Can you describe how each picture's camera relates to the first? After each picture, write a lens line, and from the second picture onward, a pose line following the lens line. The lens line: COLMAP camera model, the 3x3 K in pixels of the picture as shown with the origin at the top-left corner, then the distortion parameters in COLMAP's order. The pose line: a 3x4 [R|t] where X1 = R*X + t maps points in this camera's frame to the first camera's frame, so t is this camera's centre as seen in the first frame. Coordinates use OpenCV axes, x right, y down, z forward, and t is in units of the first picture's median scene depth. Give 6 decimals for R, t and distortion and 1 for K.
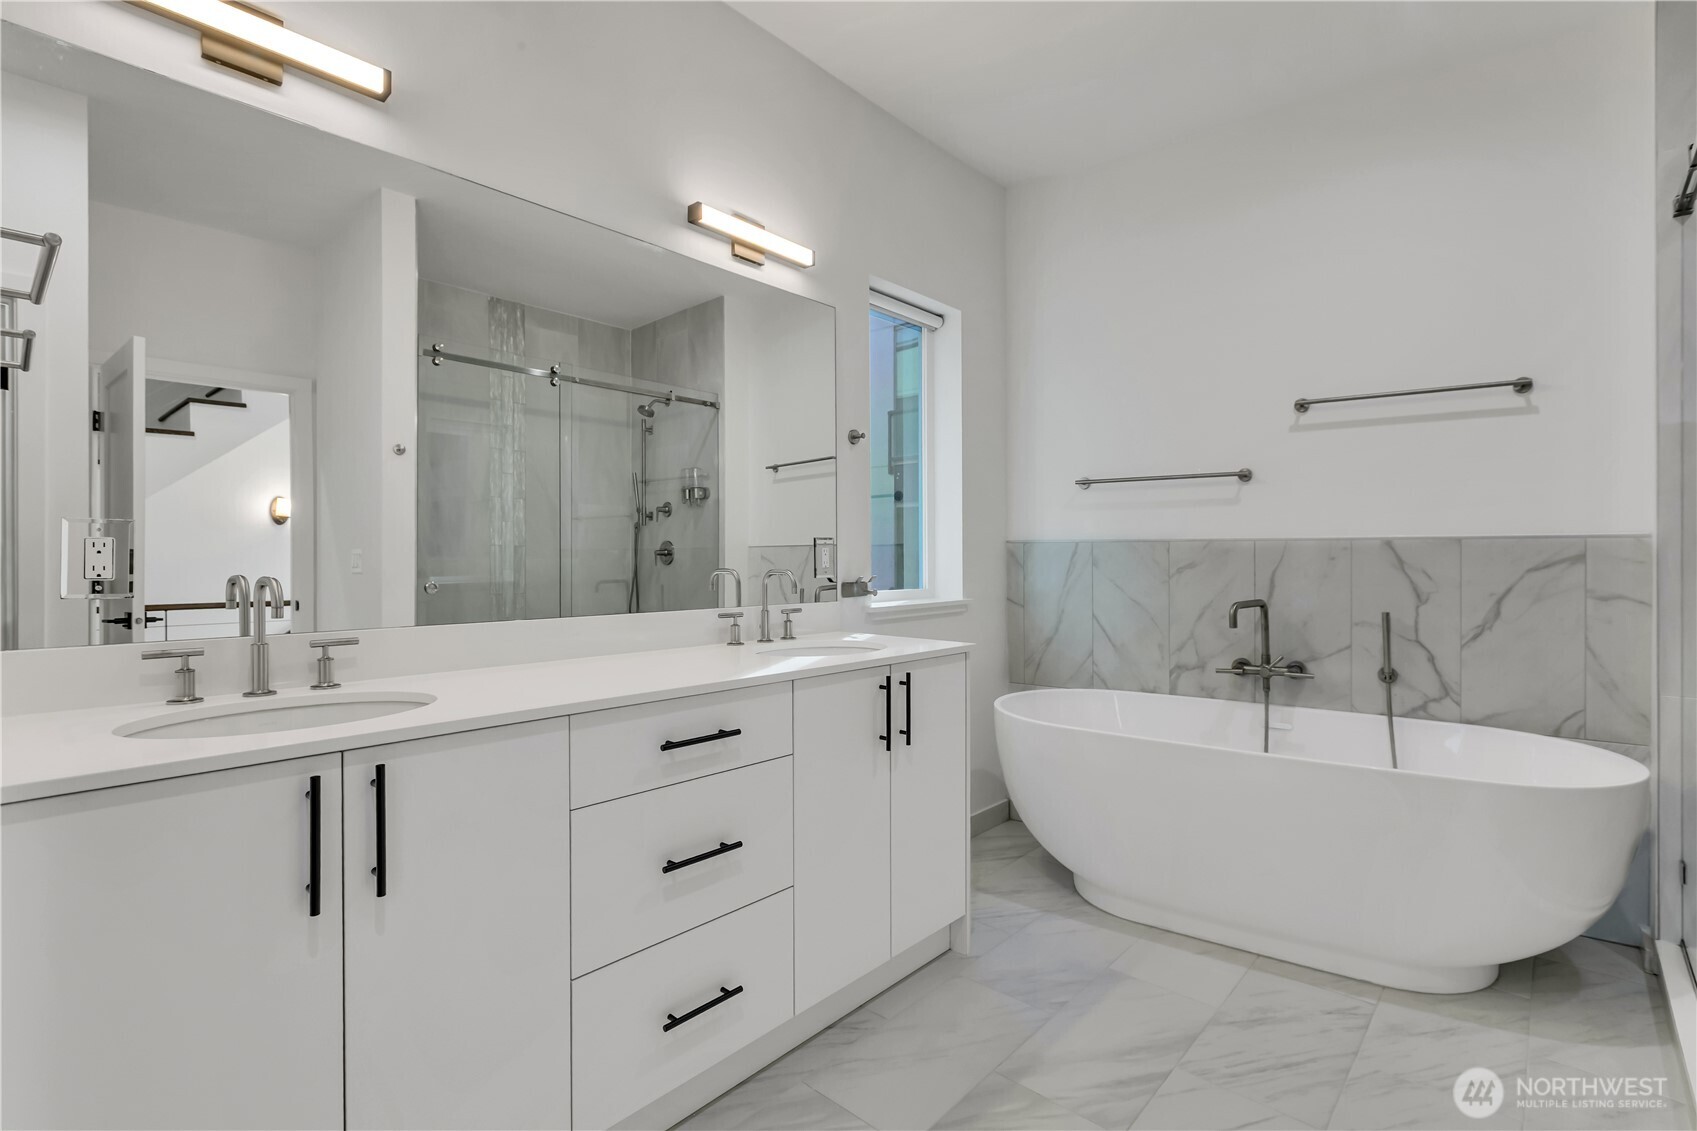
lens RADIAL K [[779.6, 0, 853.4], [0, 779.6, 548.8], [0, 0, 1]] dist [0.001691, -0.000578]
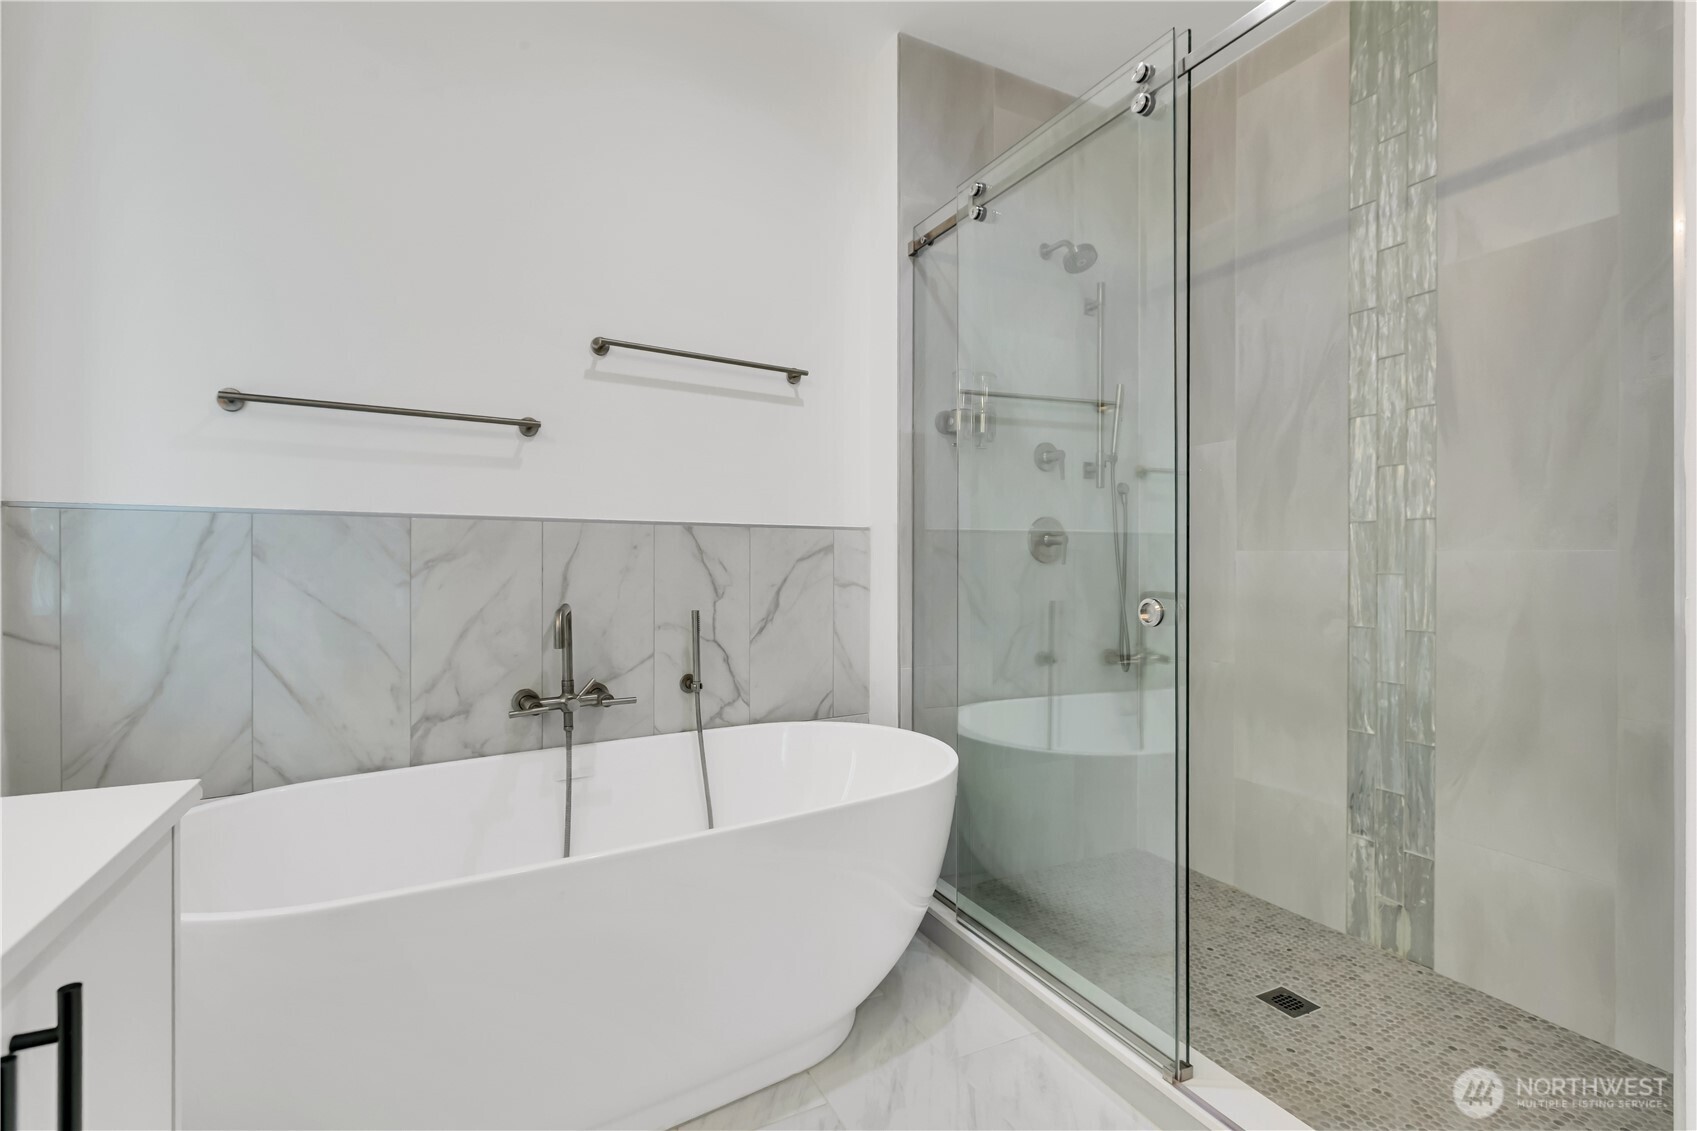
lens RADIAL K [[779.6, 0, 854.6], [0, 779.6, 563.2], [0, 0, 1]] dist [0.001691, -0.000578]
pose [[0.372127, -0.001464, 0.928181, -0.040784], [-0.008249, 0.999954, 0.004884, 0.024167], [-0.928145, -0.009474, 0.372098, 0.515485]]
